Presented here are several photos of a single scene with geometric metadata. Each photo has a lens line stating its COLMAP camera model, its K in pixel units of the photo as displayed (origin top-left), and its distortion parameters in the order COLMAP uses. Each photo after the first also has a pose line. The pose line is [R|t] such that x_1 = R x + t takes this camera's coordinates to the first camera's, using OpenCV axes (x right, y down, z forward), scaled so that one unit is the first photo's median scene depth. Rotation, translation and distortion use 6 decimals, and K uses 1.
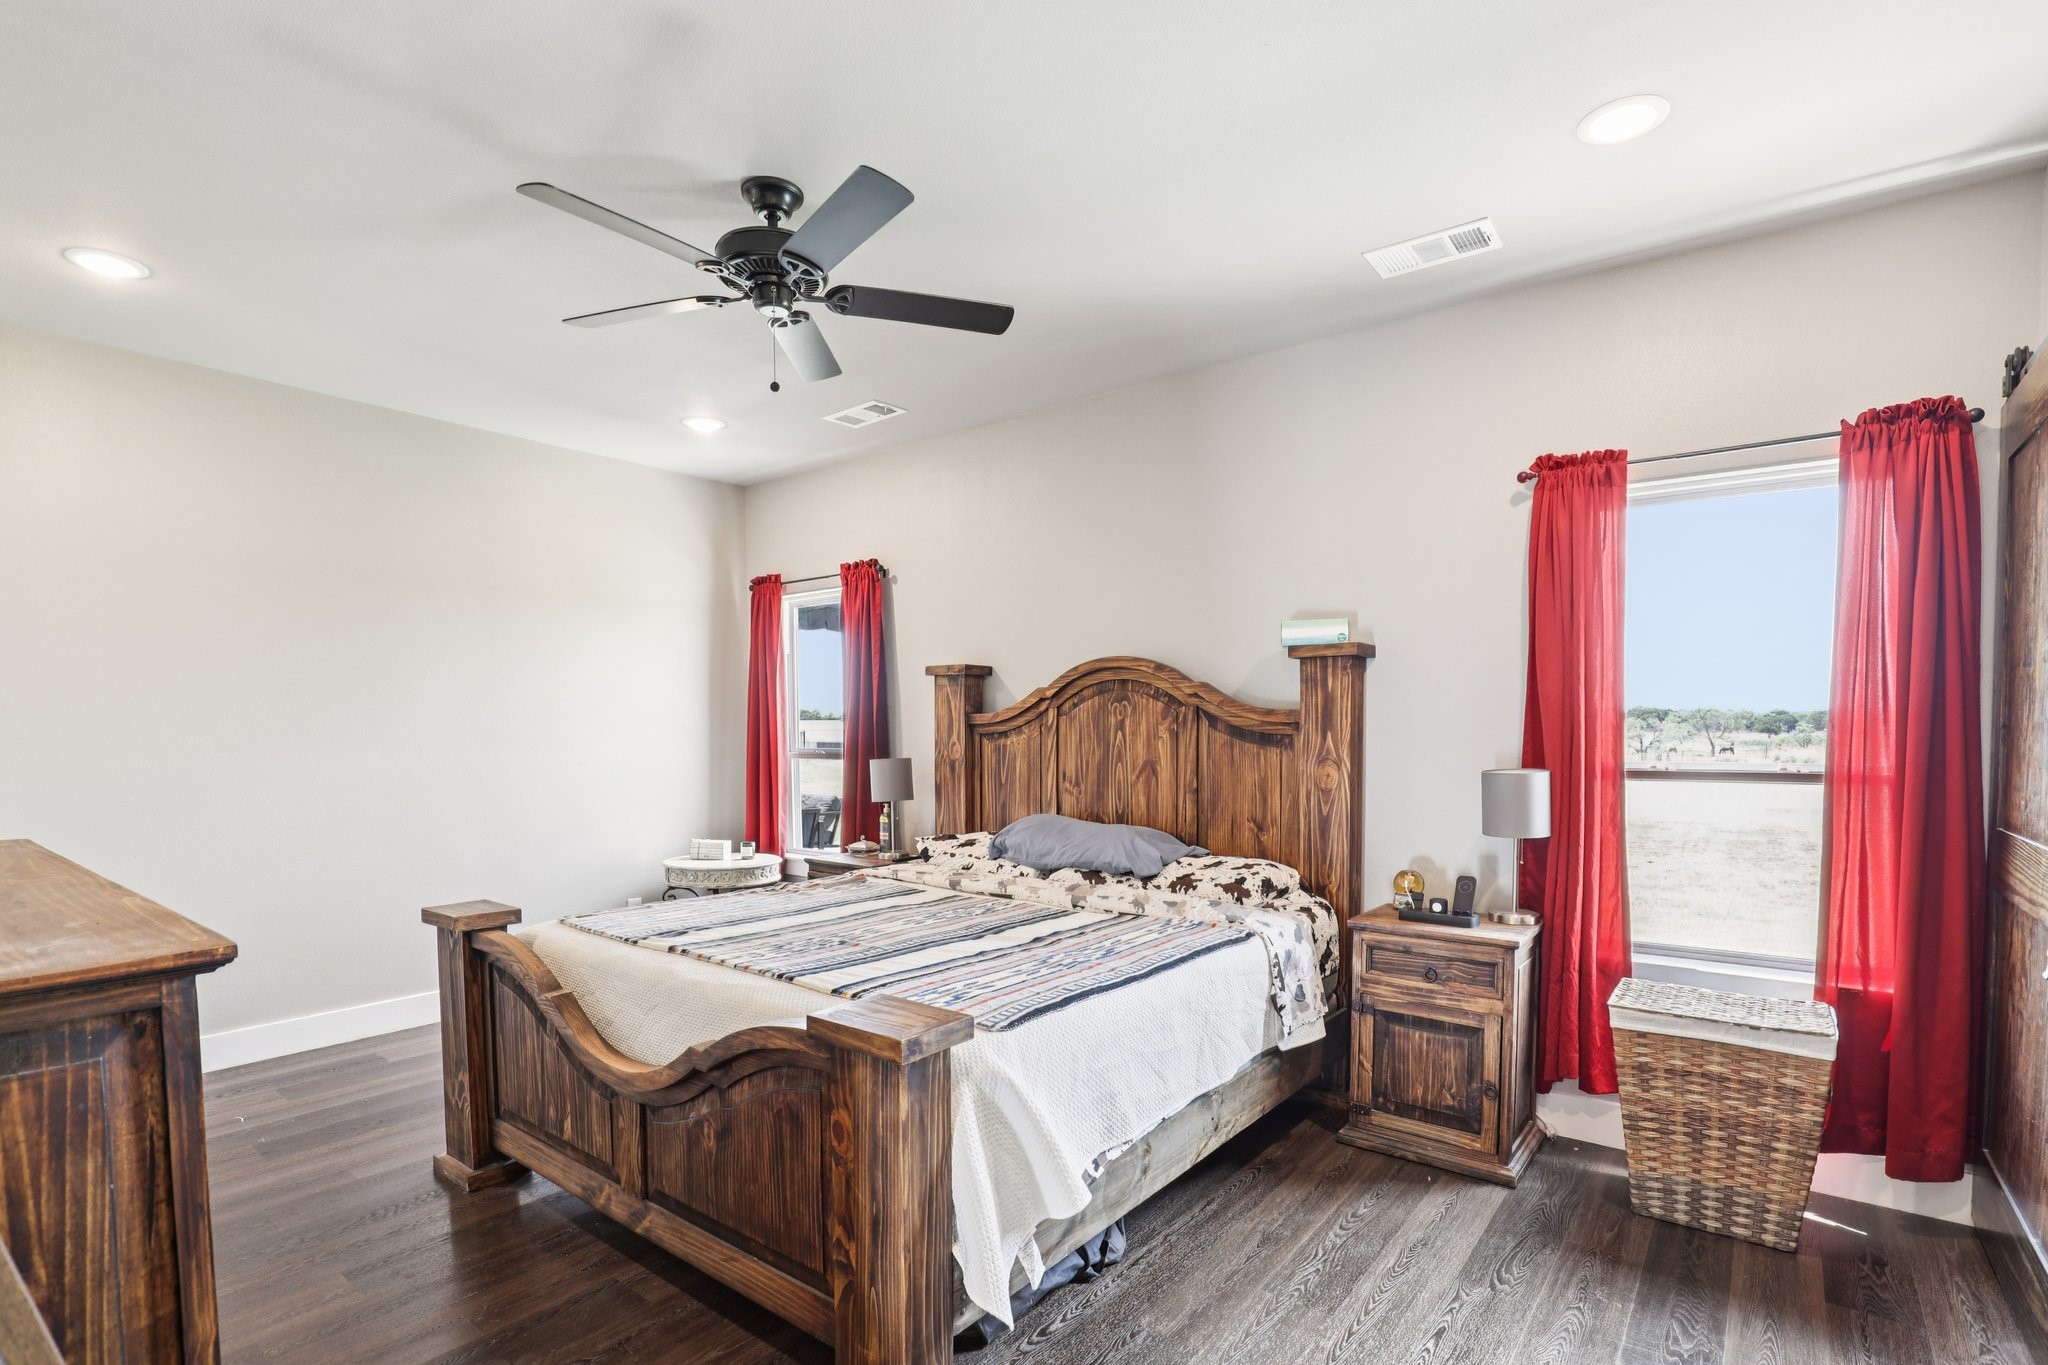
lens RADIAL K [[965.8, 0, 1010.0], [0, 965.8, 761.2], [0, 0, 1]] dist [-0.034378, 0.009144]
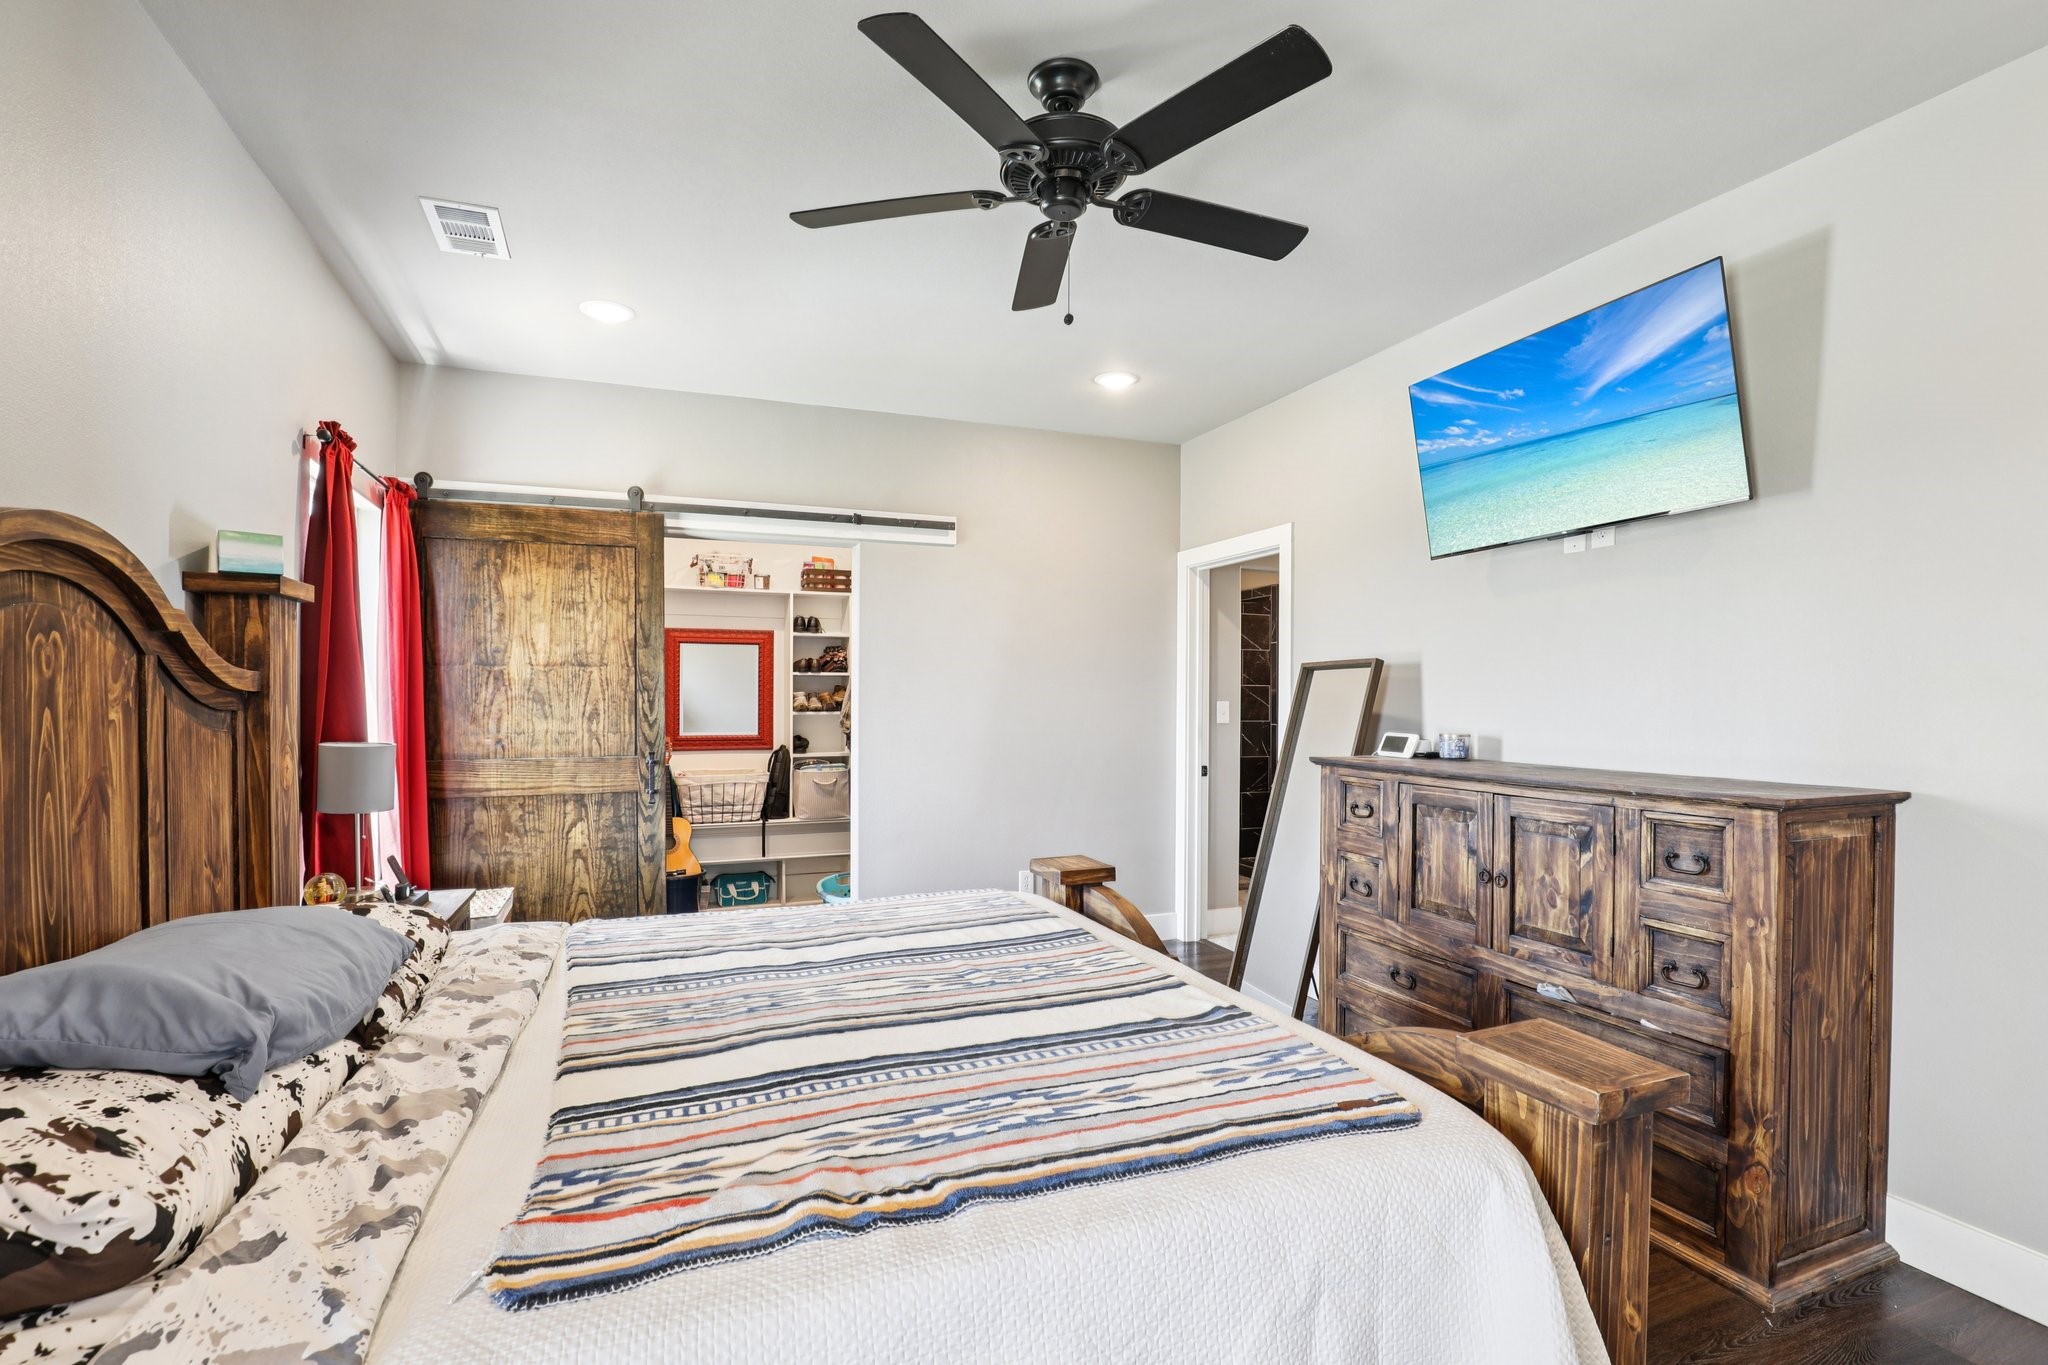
lens RADIAL K [[965.8, 0, 1027.5], [0, 965.8, 689.9], [0, 0, 1]] dist [-0.034378, 0.009144]
pose [[-0.868559, 0.007681, 0.495526, -0.402617], [0.022192, 0.999480, 0.023405, -0.038589], [-0.495088, 0.031325, -0.868278, 1.128692]]
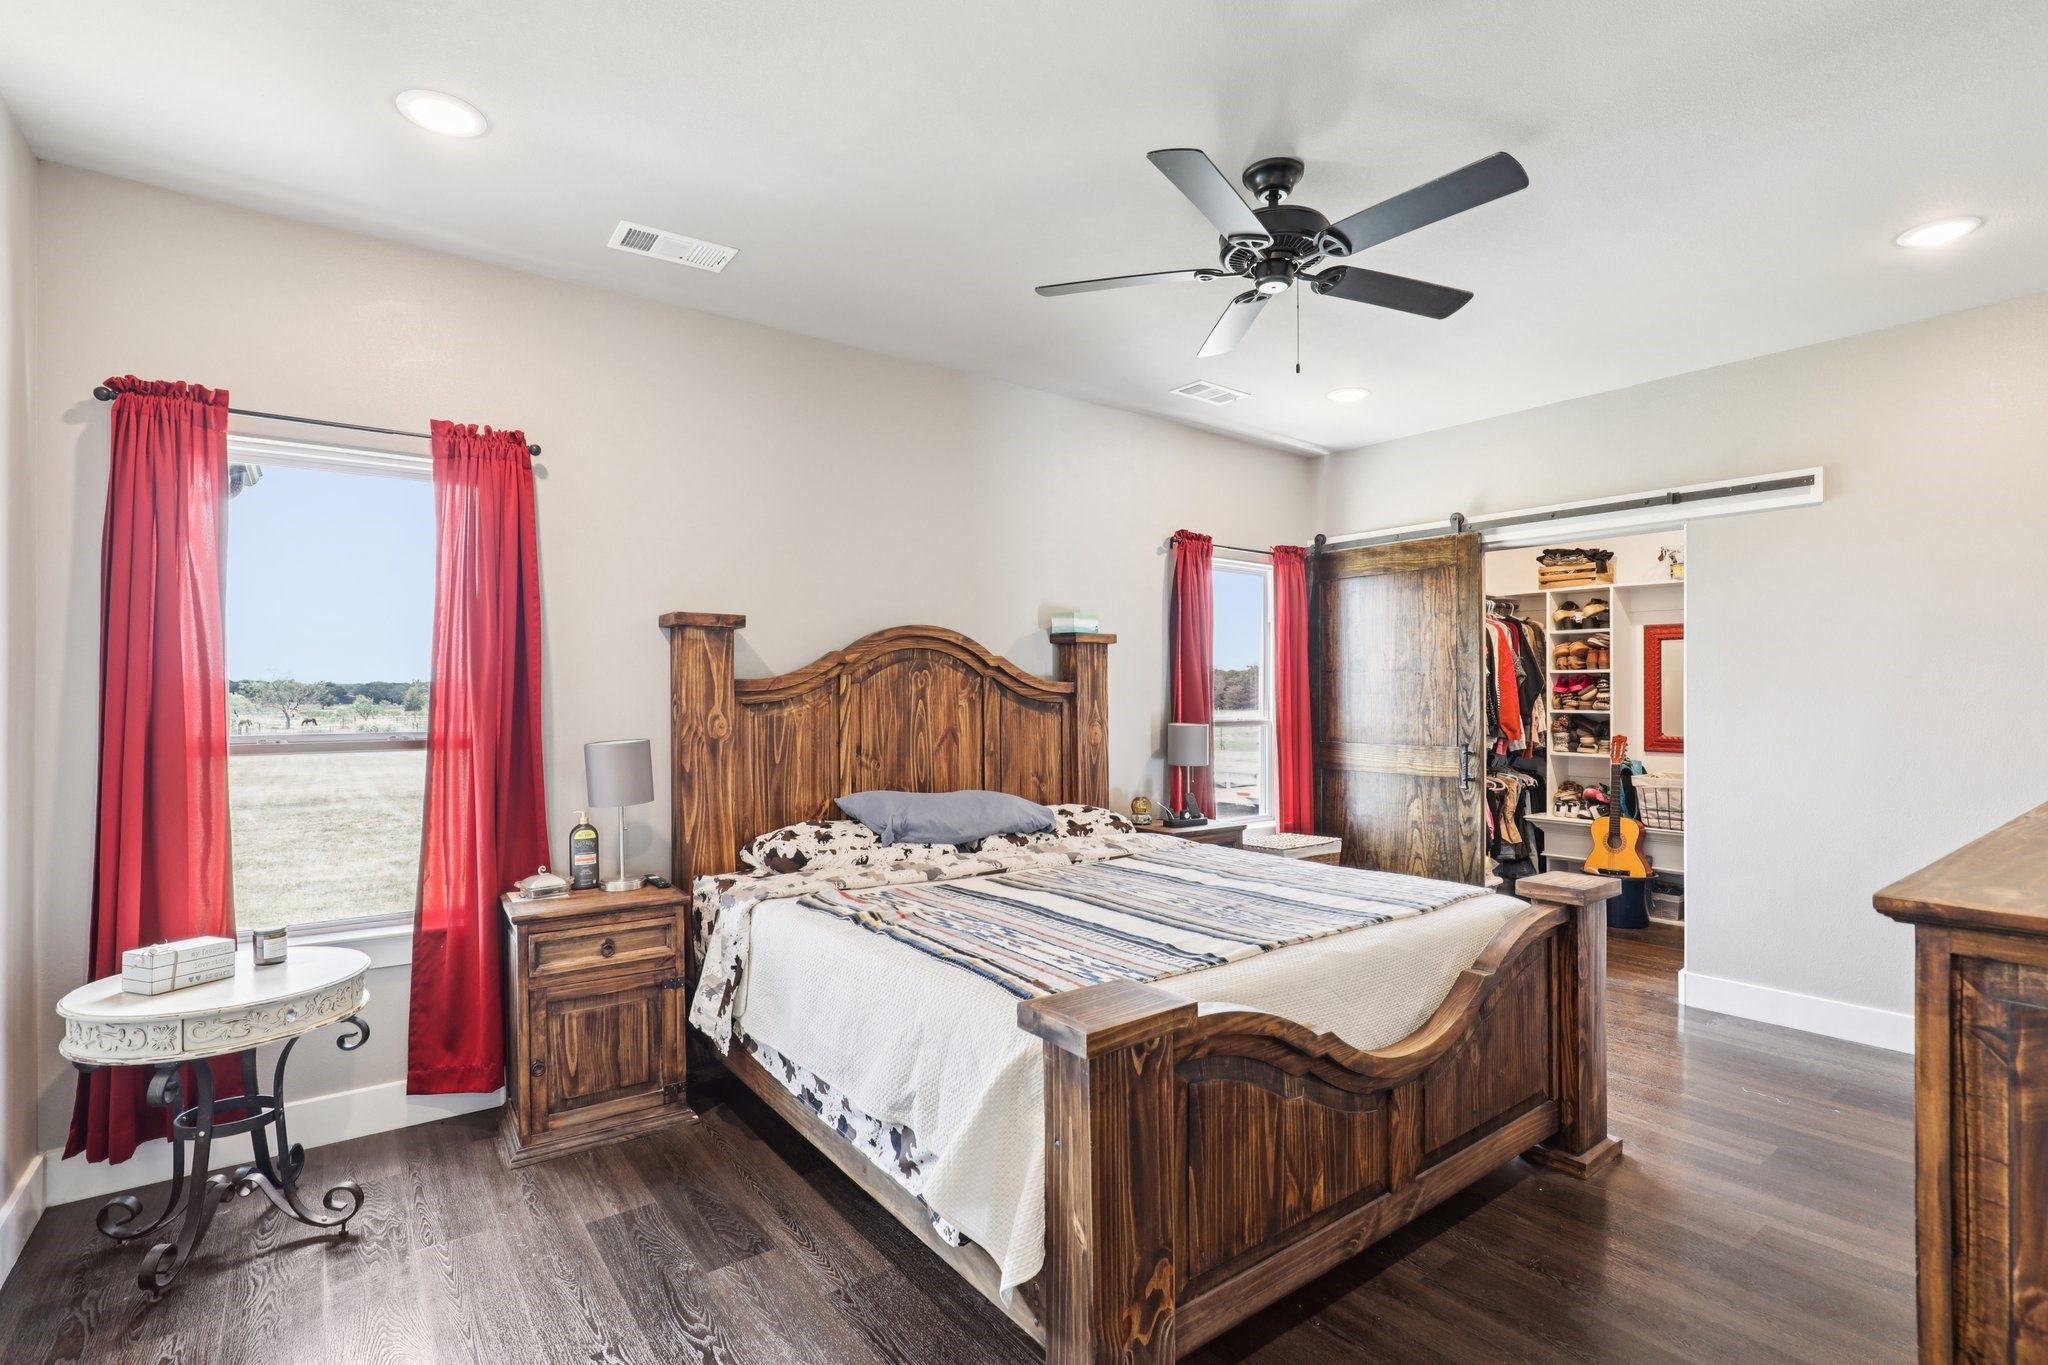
lens RADIAL K [[965.8, 0, 1029.8], [0, 965.8, 685.1], [0, 0, 1]] dist [-0.034378, 0.009144]
pose [[0.251009, 0.013935, 0.967884, -0.819717], [0.034298, 0.999140, -0.023280, -0.019237], [-0.967377, 0.039040, 0.250316, 0.641565]]
